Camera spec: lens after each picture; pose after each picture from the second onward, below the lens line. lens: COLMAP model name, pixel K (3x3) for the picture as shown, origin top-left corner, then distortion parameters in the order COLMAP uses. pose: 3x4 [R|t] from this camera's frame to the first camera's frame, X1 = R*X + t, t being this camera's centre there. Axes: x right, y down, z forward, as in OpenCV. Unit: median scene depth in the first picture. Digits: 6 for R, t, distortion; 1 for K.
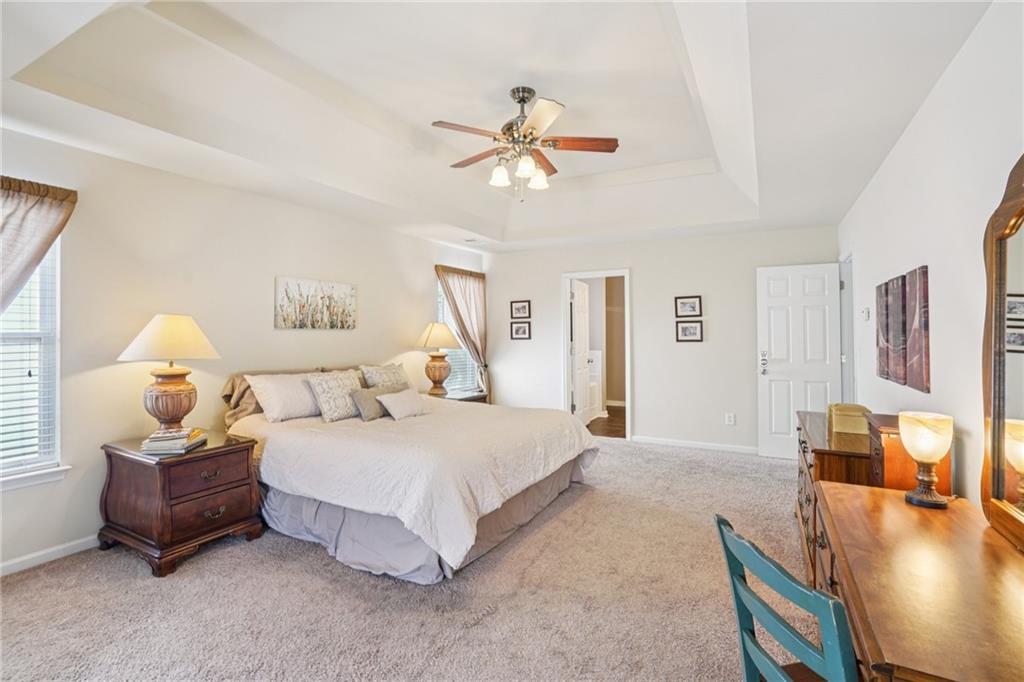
lens RADIAL K [[472.9, 0, 515.2], [0, 472.9, 333.4], [0, 0, 1]] dist [-0.003038, -0.000309]
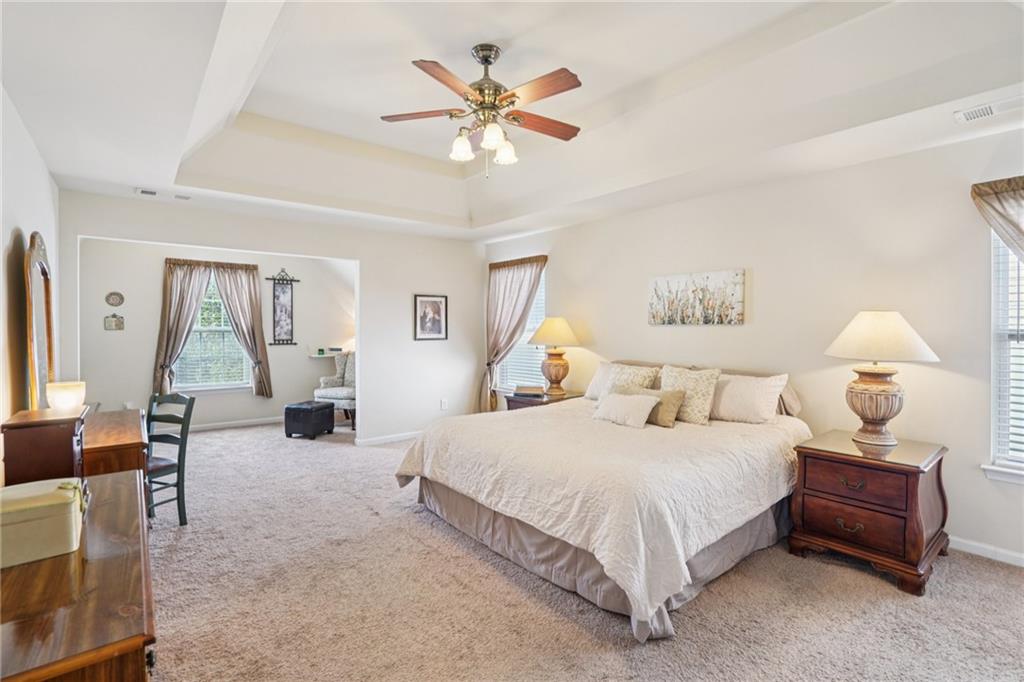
lens RADIAL K [[472.9, 0, 515.3], [0, 472.9, 341.0], [0, 0, 1]] dist [-0.003038, -0.000309]
pose [[-0.367837, 0.030378, -0.929394, 0.592719], [-0.001373, 0.999447, 0.033212, -0.007643], [0.929889, 0.013493, -0.367592, 1.017318]]
